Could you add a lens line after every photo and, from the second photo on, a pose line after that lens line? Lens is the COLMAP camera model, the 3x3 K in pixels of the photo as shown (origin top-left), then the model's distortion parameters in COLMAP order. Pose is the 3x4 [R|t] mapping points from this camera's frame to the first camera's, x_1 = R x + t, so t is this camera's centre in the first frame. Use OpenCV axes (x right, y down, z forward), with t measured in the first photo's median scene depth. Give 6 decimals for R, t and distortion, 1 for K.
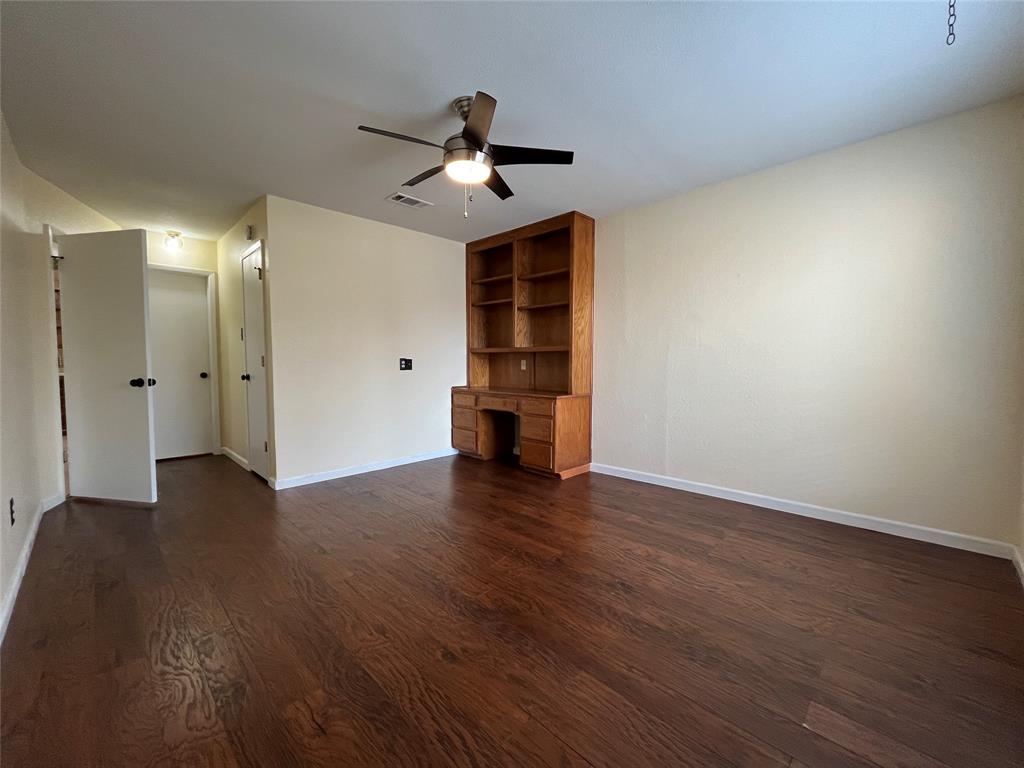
lens RADIAL K [[413.4, 0, 514.5], [0, 413.4, 384.2], [0, 0, 1]] dist [-0.007348, -0.000213]
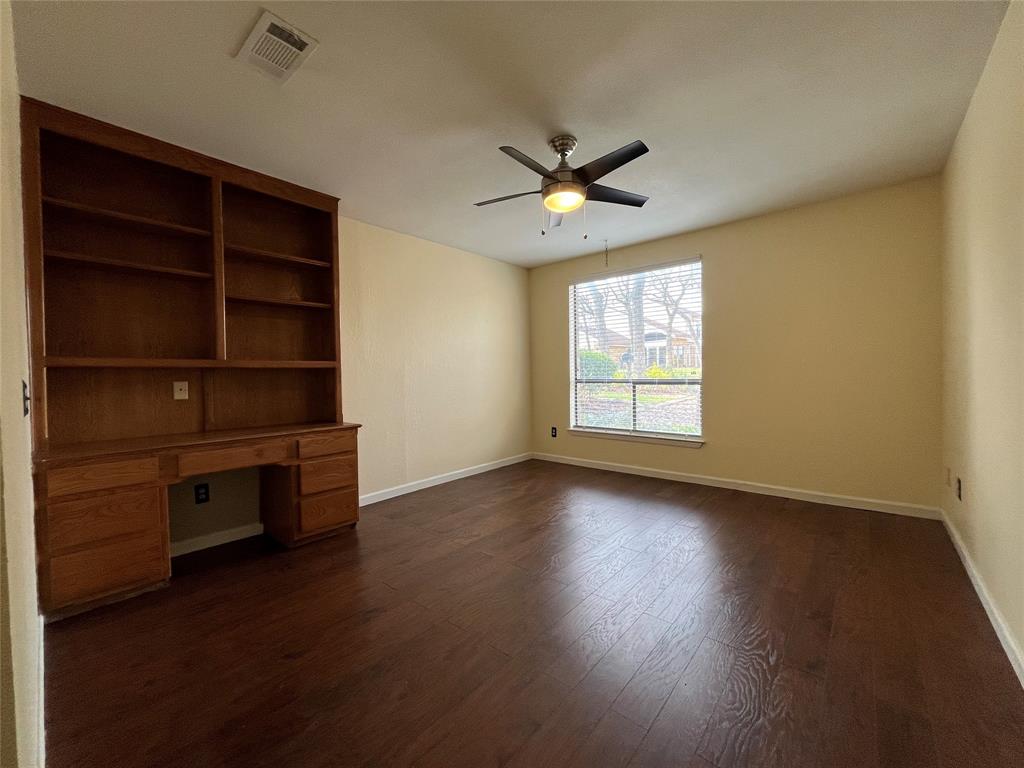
lens RADIAL K [[413.4, 0, 513.0], [0, 413.4, 381.1], [0, 0, 1]] dist [-0.007348, -0.000213]
pose [[-0.067108, -0.010110, 0.997694, -0.681265], [0.076872, 0.996924, 0.015273, -0.039999], [-0.994780, 0.077719, -0.066124, 0.709186]]
